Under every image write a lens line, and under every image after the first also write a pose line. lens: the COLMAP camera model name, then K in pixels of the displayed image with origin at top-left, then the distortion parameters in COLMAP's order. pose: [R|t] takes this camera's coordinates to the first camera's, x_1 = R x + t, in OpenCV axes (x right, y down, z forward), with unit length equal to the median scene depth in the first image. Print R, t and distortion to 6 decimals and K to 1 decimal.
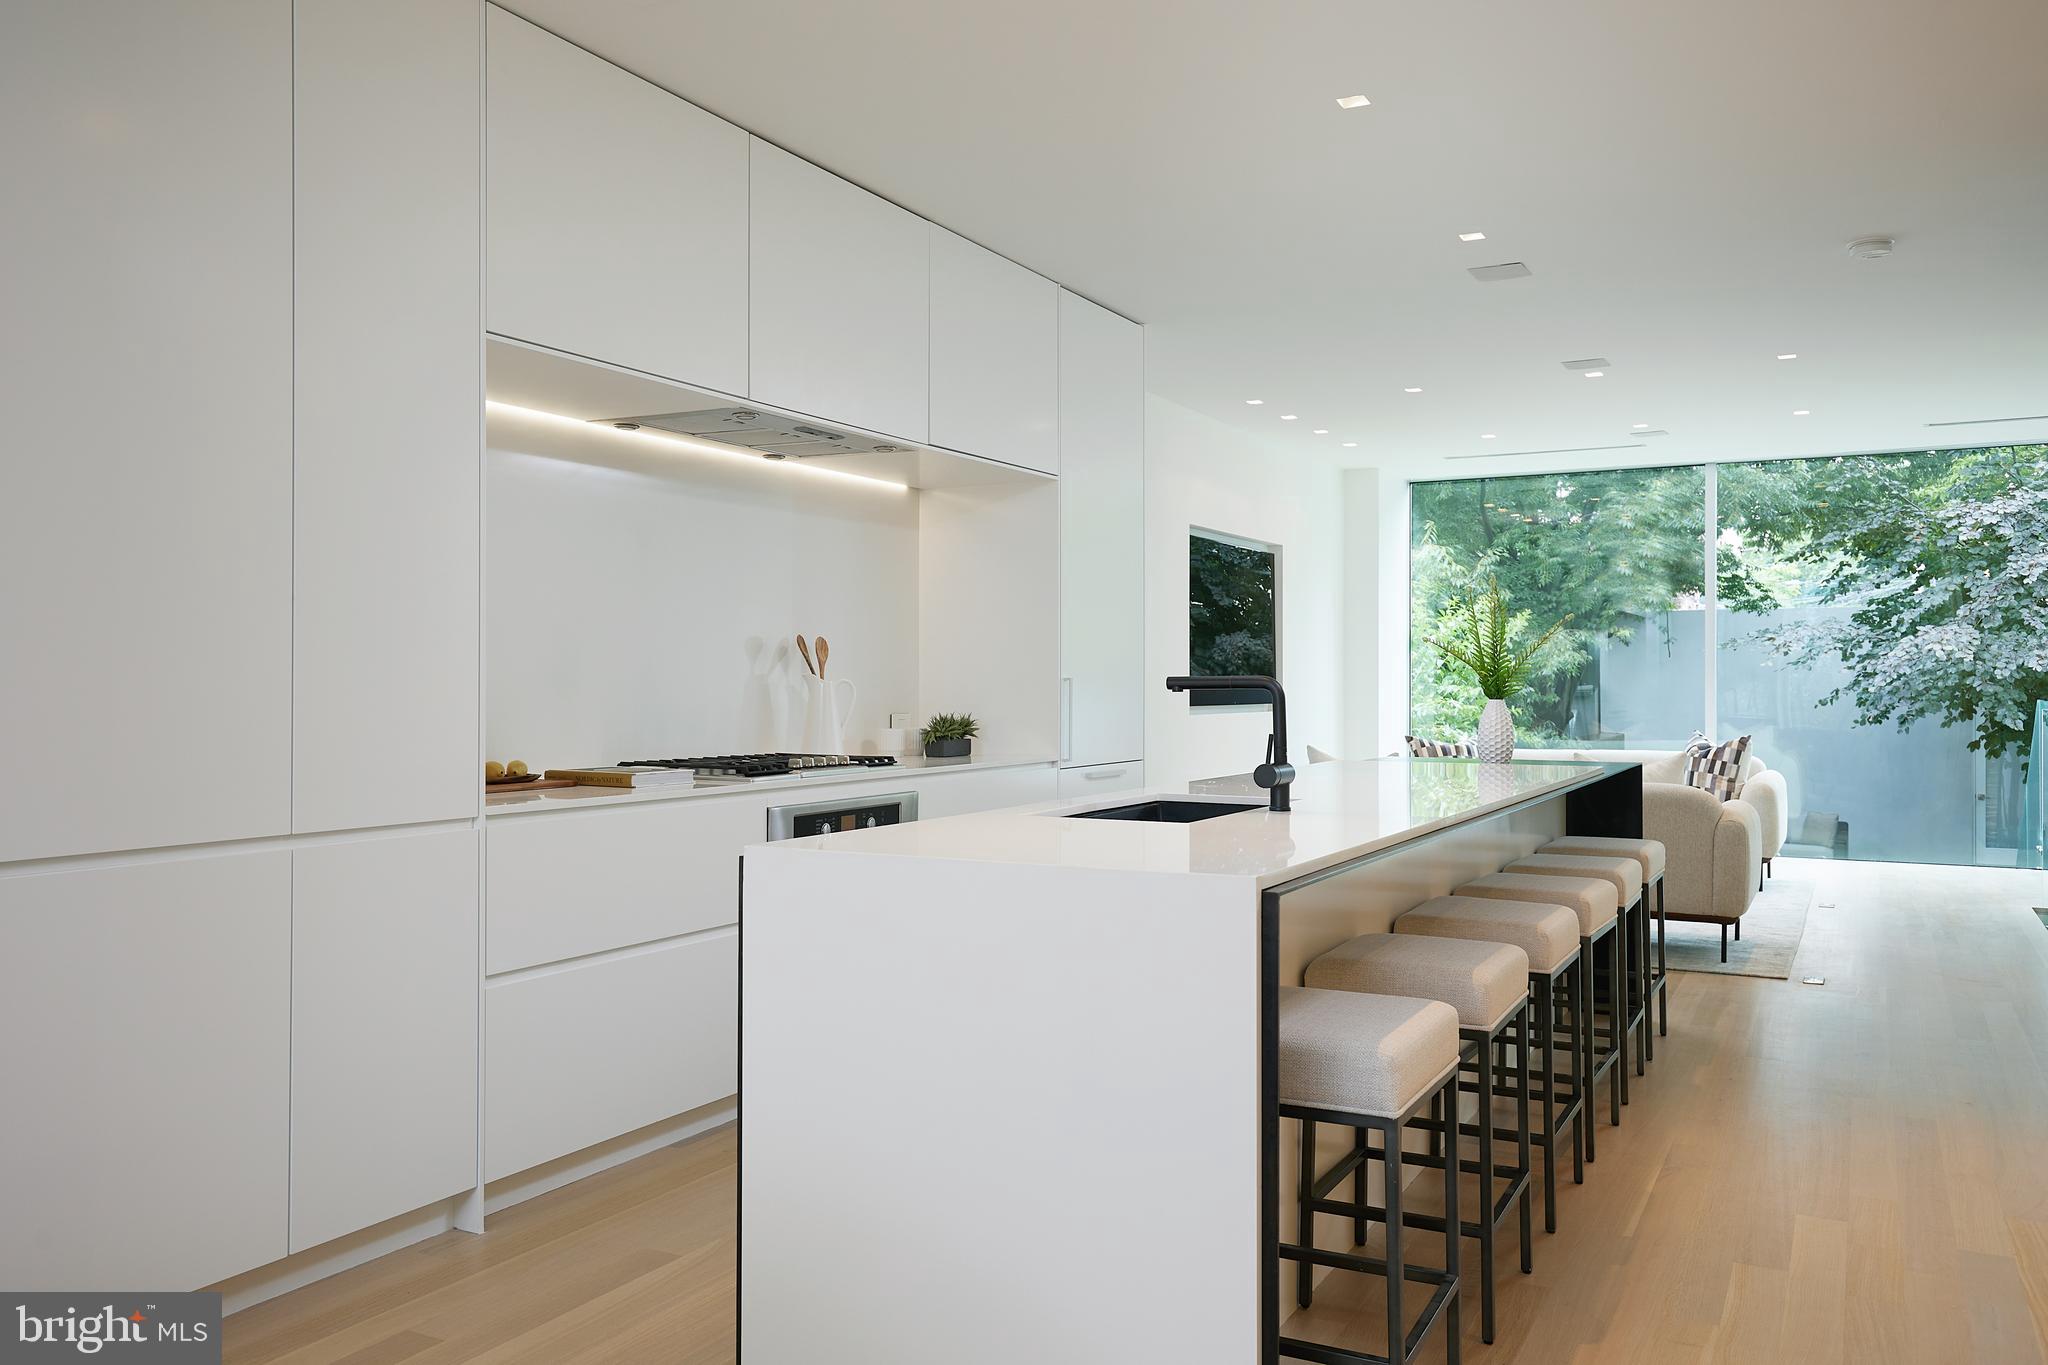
lens RADIAL K [[1586.2, 0, 996.8], [0, 1586.2, 720.9], [0, 0, 1]] dist [0.003390, 0.003880]
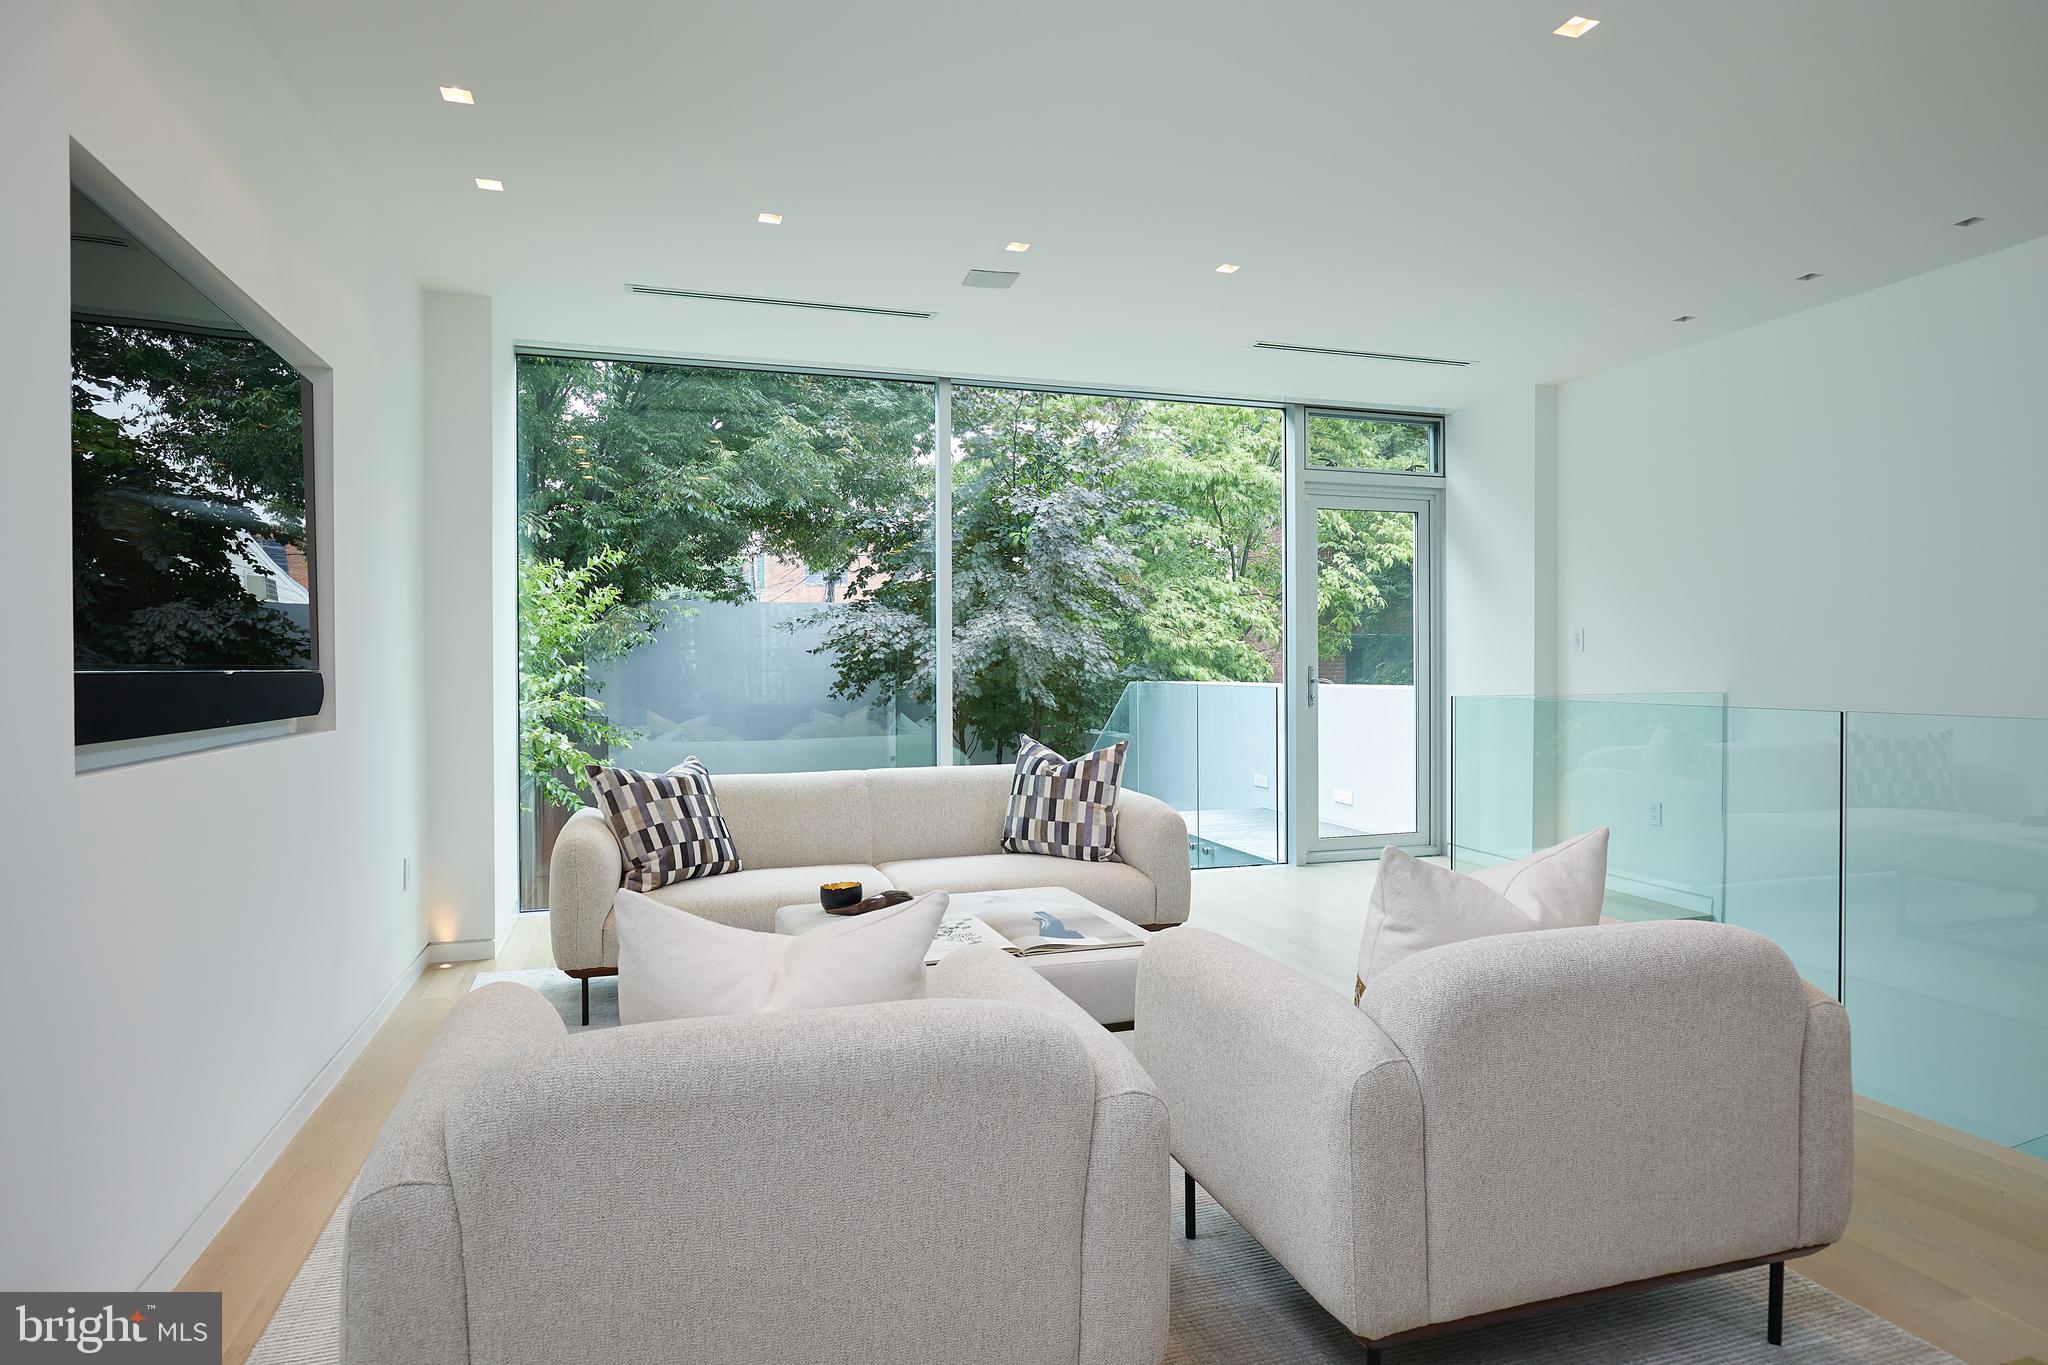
lens RADIAL K [[1151.5, 0, 1024.0], [0, 1151.5, 682.5], [0, 0, 1]] dist [-0.004048, -0.000157]
pose [[0.689150, -0.014253, 0.724478, 0.070201], [0.022602, 0.999743, -0.001831, -0.013740], [-0.724266, 0.017637, 0.689295, 0.577515]]
